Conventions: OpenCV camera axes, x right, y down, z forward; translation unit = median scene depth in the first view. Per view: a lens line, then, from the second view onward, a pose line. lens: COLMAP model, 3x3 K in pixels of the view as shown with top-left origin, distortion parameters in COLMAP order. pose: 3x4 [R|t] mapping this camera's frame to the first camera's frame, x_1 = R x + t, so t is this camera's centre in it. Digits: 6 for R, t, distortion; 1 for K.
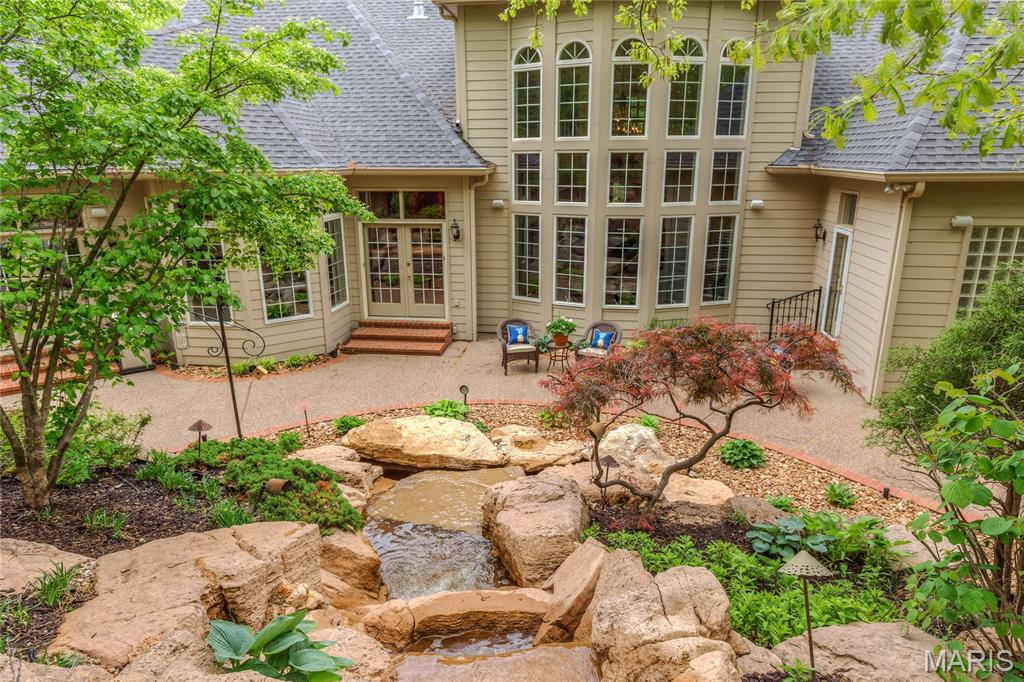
lens RADIAL K [[649.6, 0, 513.8], [0, 649.6, 343.2], [0, 0, 1]] dist [0.002766, 0.000088]
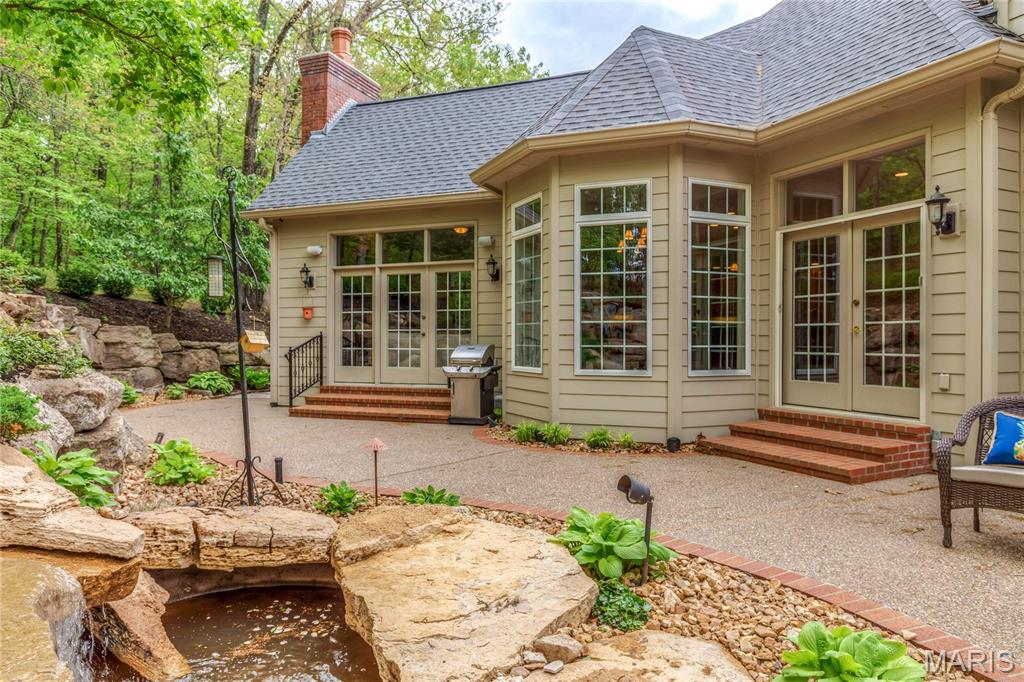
lens RADIAL K [[683.2, 0, 516.4], [0, 683.2, 342.1], [0, 0, 1]] dist [0.001144, -0.004070]
pose [[0.533268, 0.011081, -0.845874, 0.147103], [-0.242972, 0.959789, -0.140605, 0.045463], [0.810302, 0.280504, 0.514517, 0.540350]]
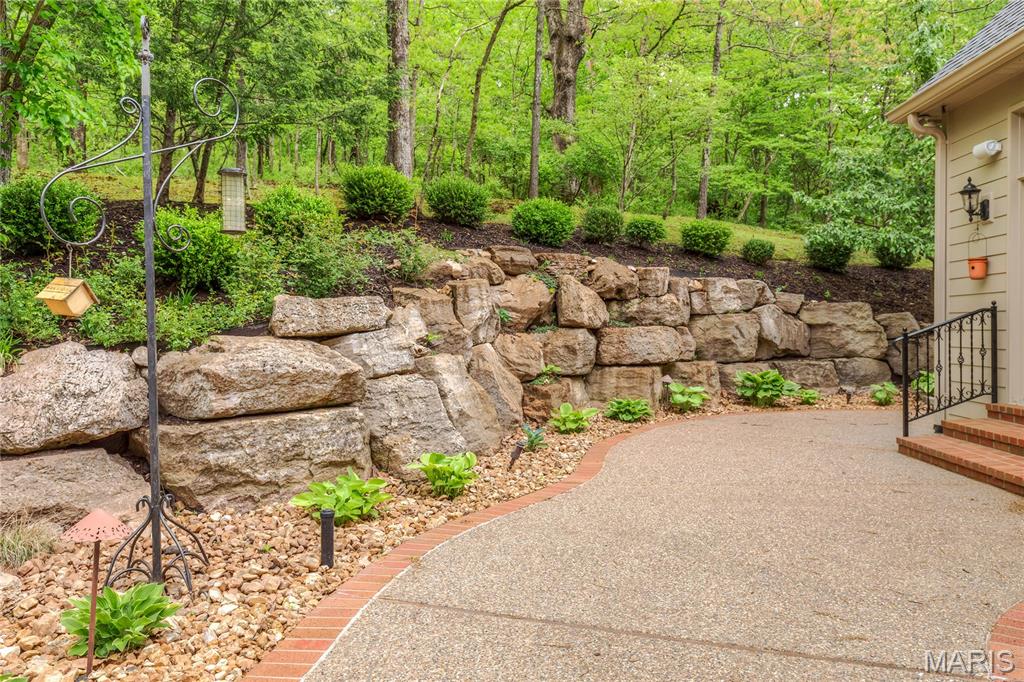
lens RADIAL K [[792.4, 0, 520.4], [0, 792.4, 333.3], [0, 0, 1]] dist [-0.011290, -0.002529]
pose [[-0.605943, 0.012115, -0.795415, -0.122386], [-0.225778, 0.956149, 0.186559, -0.040576], [0.762796, 0.292631, -0.576637, 0.870890]]
